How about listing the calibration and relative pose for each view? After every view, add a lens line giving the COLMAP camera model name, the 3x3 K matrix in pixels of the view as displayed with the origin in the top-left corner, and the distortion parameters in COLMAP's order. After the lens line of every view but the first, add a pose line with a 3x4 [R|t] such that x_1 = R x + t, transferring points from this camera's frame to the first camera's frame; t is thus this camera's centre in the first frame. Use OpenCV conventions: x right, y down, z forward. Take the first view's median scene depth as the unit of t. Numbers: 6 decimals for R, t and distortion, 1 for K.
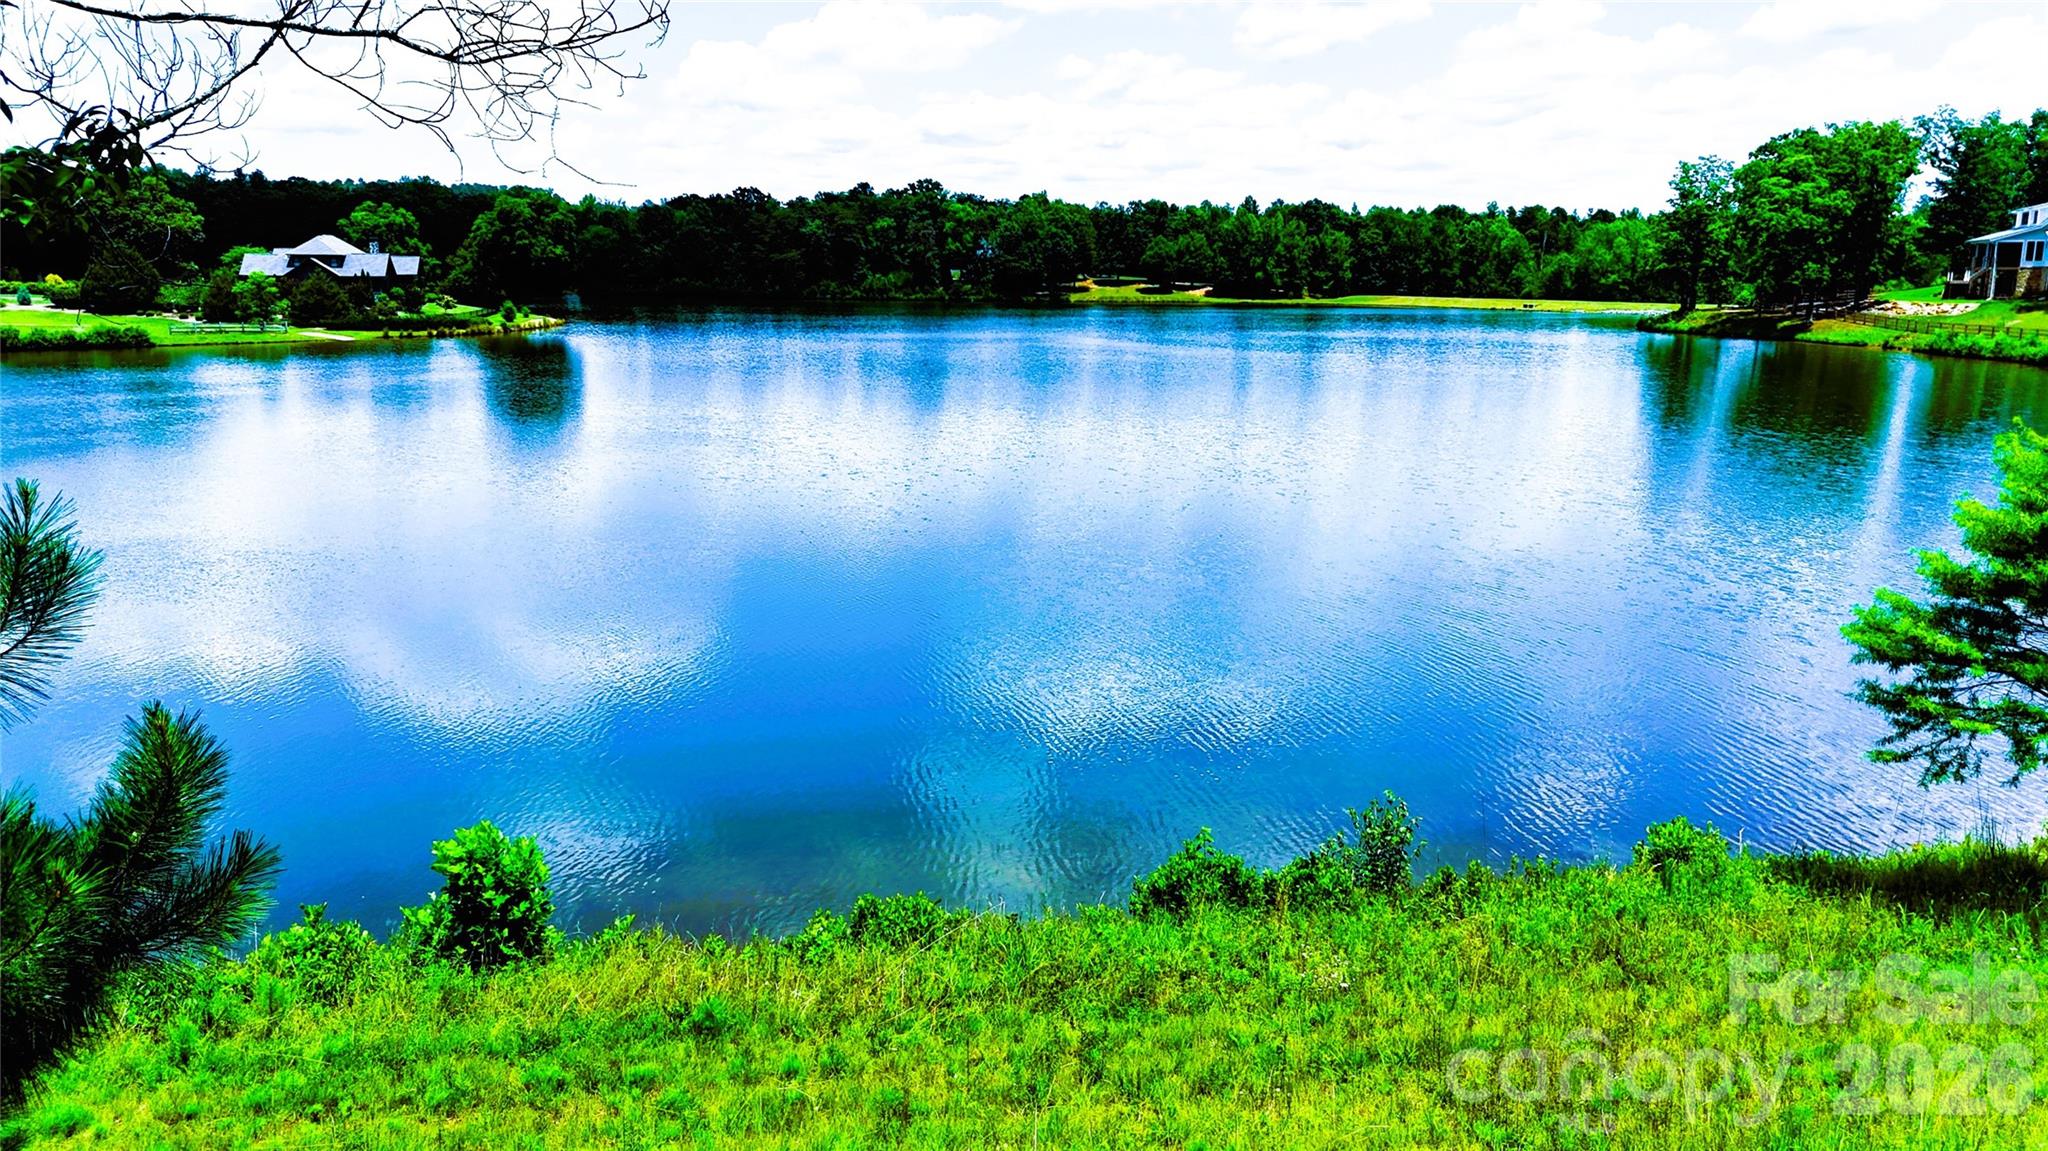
lens RADIAL K [[1515.9, 0, 1034.5], [0, 1515.9, 572.0], [0, 0, 1]] dist [0.075059, -0.070360]
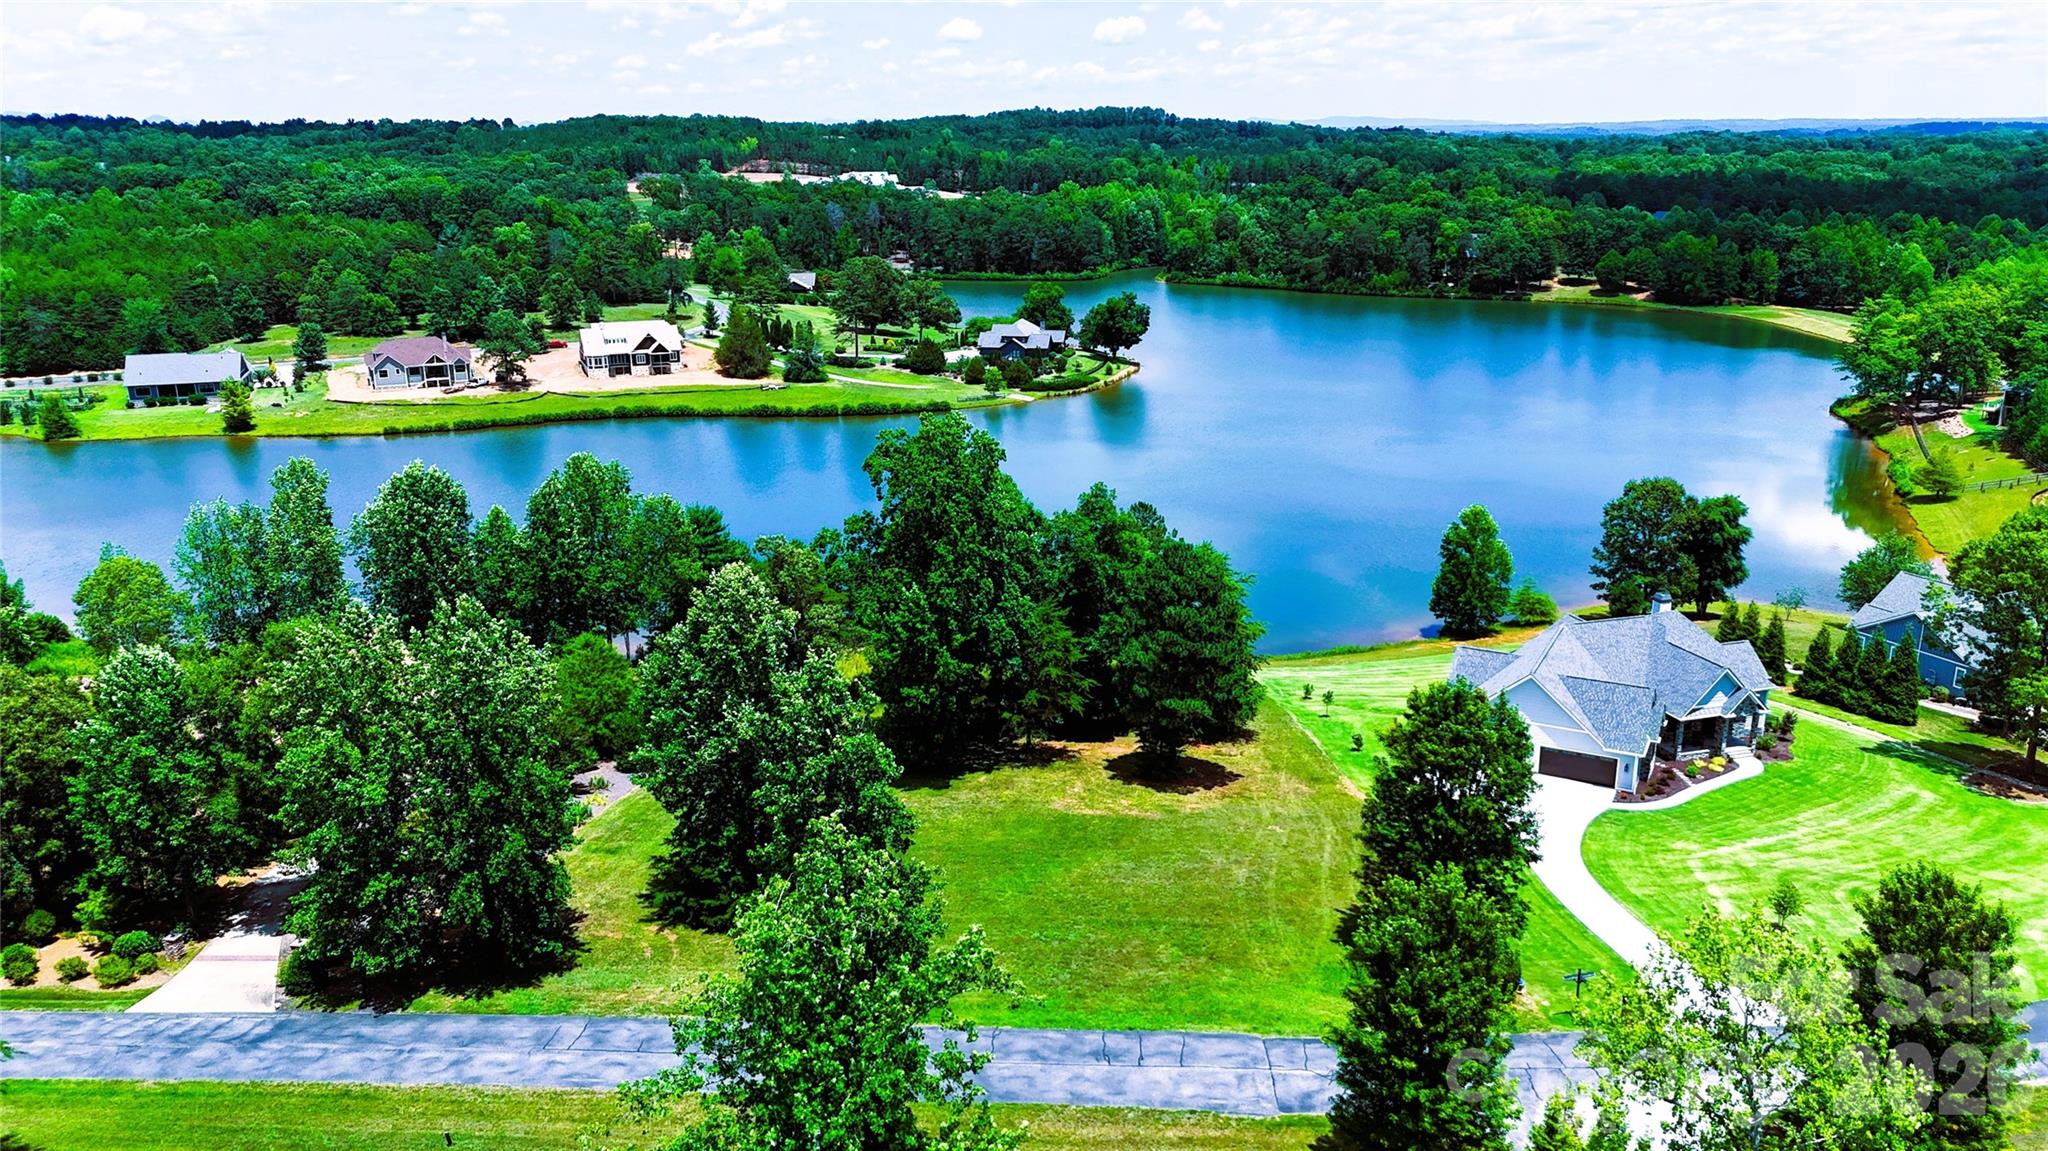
lens RADIAL K [[1515.9, 0, 1020.6], [0, 1515.9, 582.2], [0, 0, 1]] dist [0.075059, -0.070360]
pose [[0.922283, 0.098465, -0.373763, 0.227852], [-0.062364, 0.992246, 0.107513, -0.094698], [0.381451, -0.075848, 0.921272, -0.635115]]
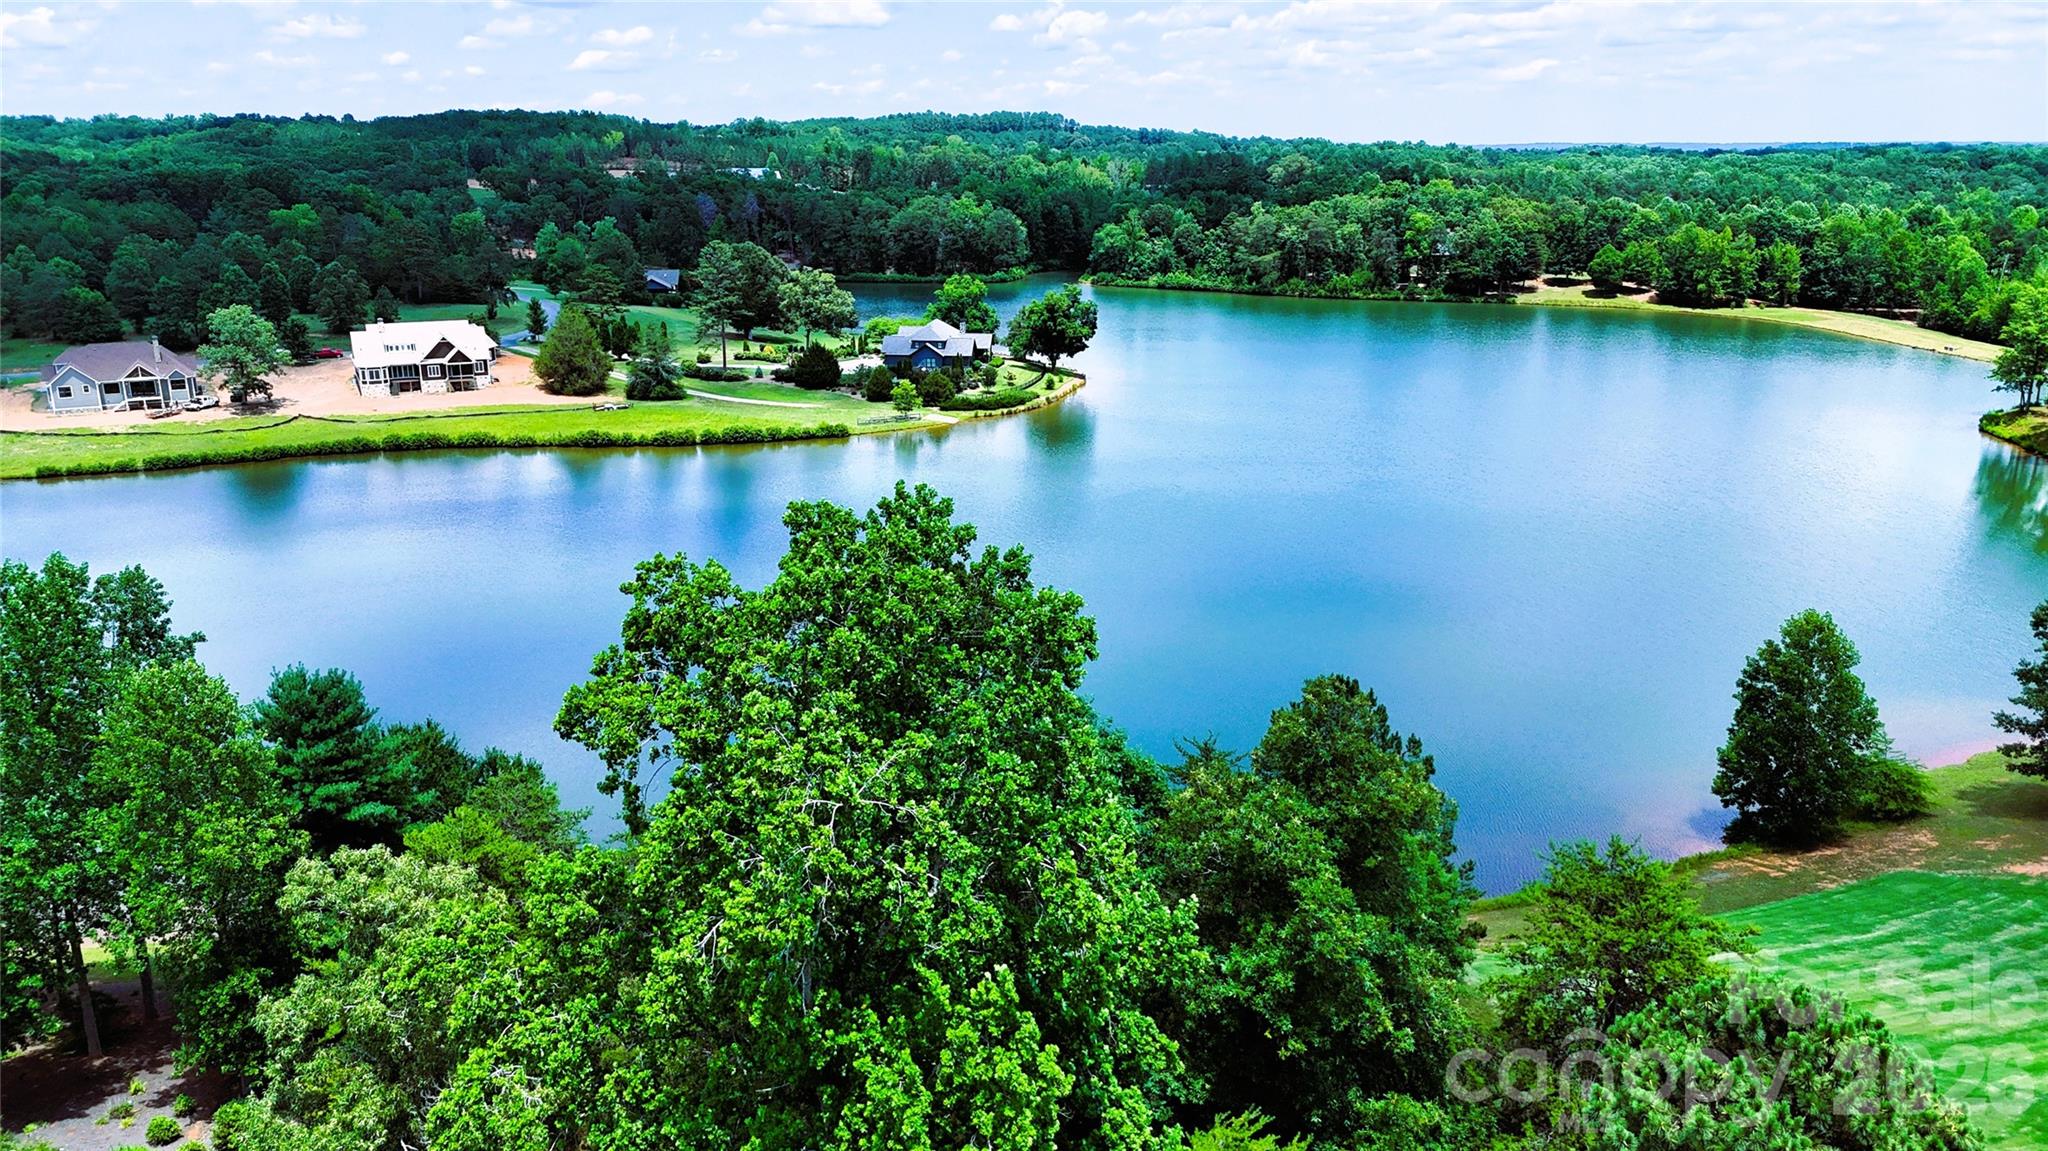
lens RADIAL K [[1515.9, 0, 1027.0], [0, 1515.9, 577.5], [0, 0, 1]] dist [0.075059, -0.070360]
pose [[0.948786, 0.079395, -0.305781, 0.072613], [-0.054817, 0.994597, 0.088155, -0.100179], [0.311129, -0.066878, 0.948012, -0.316349]]
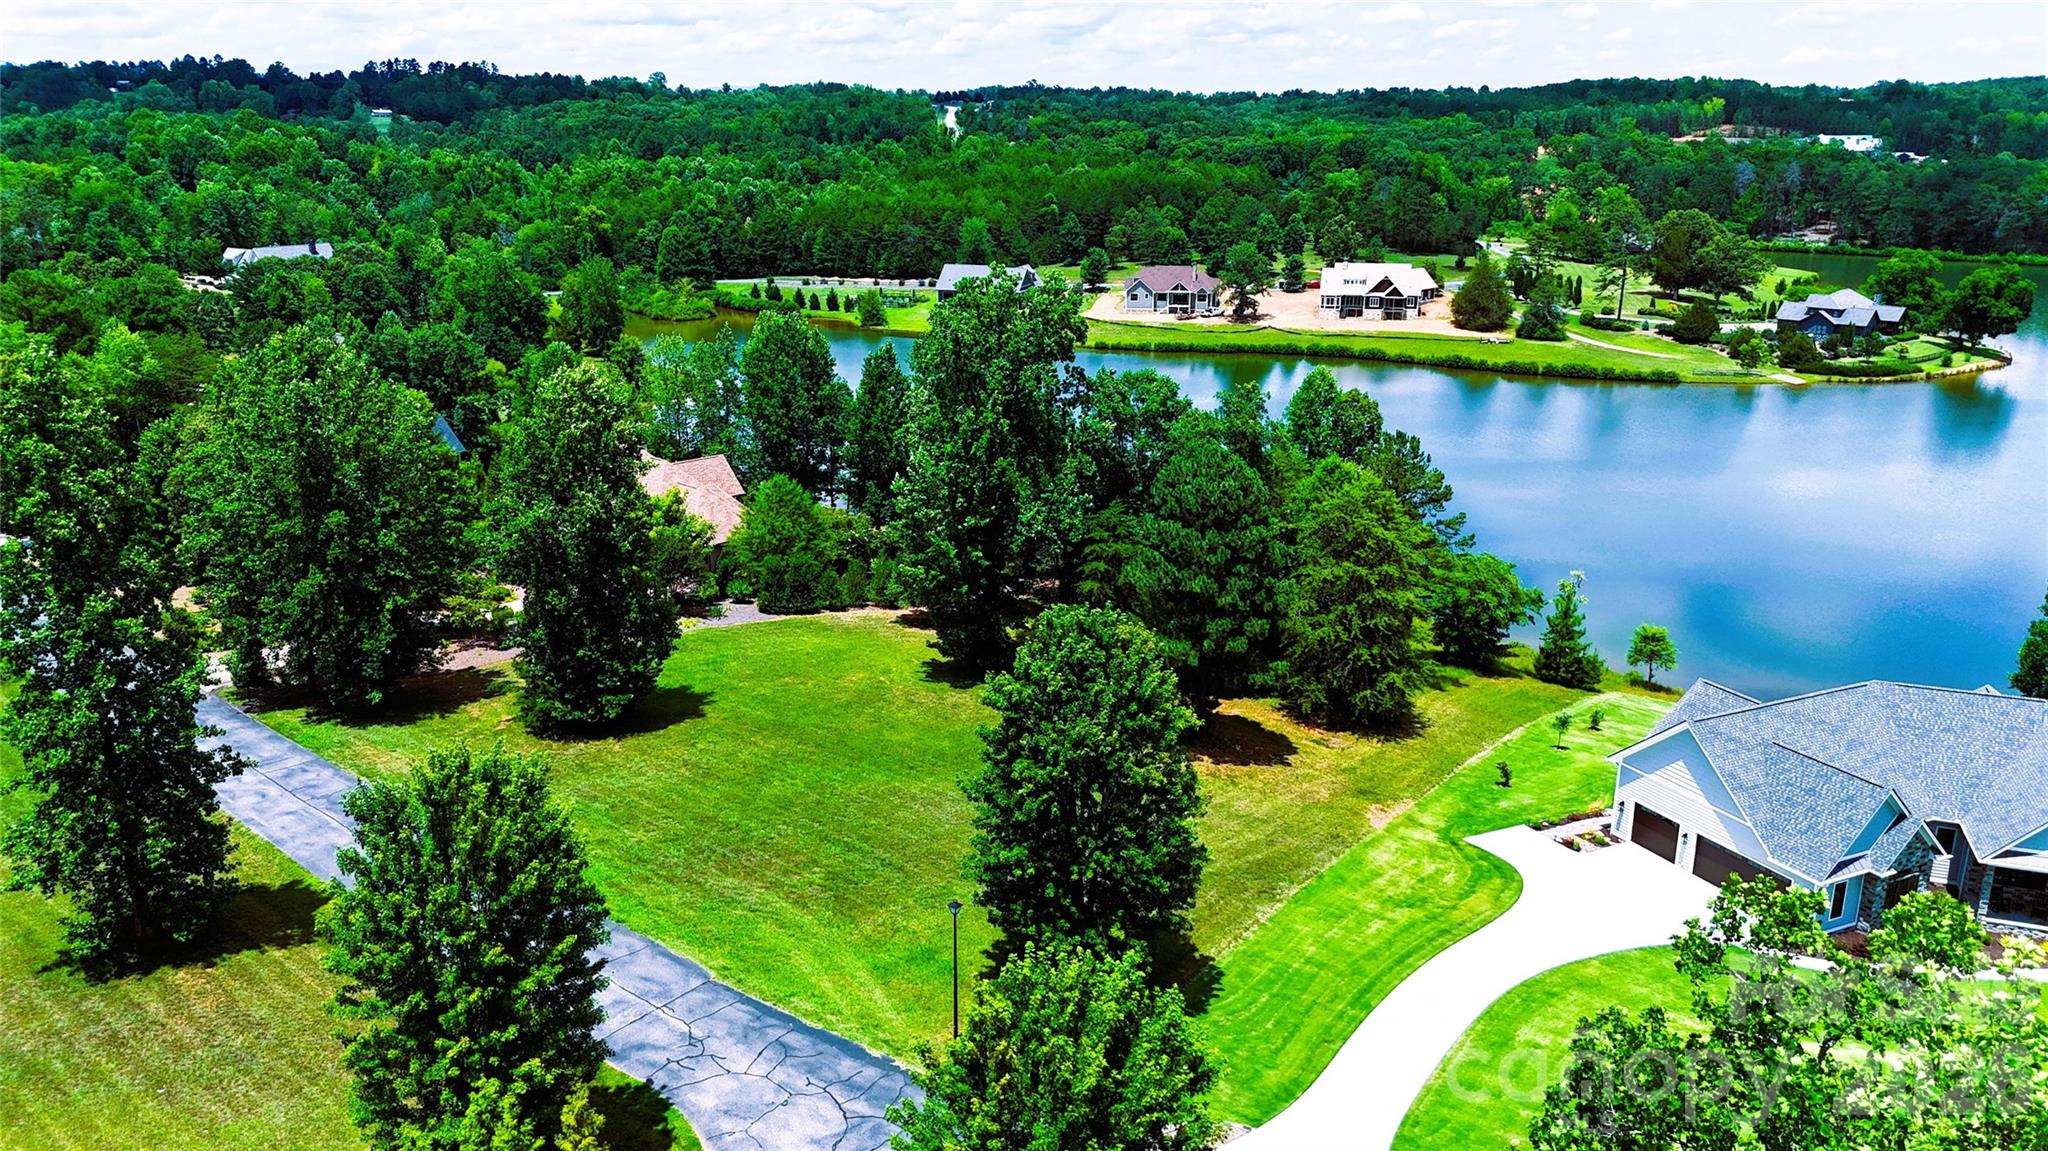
lens RADIAL K [[1515.9, 0, 1011.4], [0, 1515.9, 578.4], [0, 0, 1]] dist [0.075059, -0.070360]
pose [[0.511368, 0.246706, -0.823188, 0.383067], [-0.164616, 0.968289, 0.187932, -0.089415], [0.843448, 0.039408, 0.535764, -0.418527]]
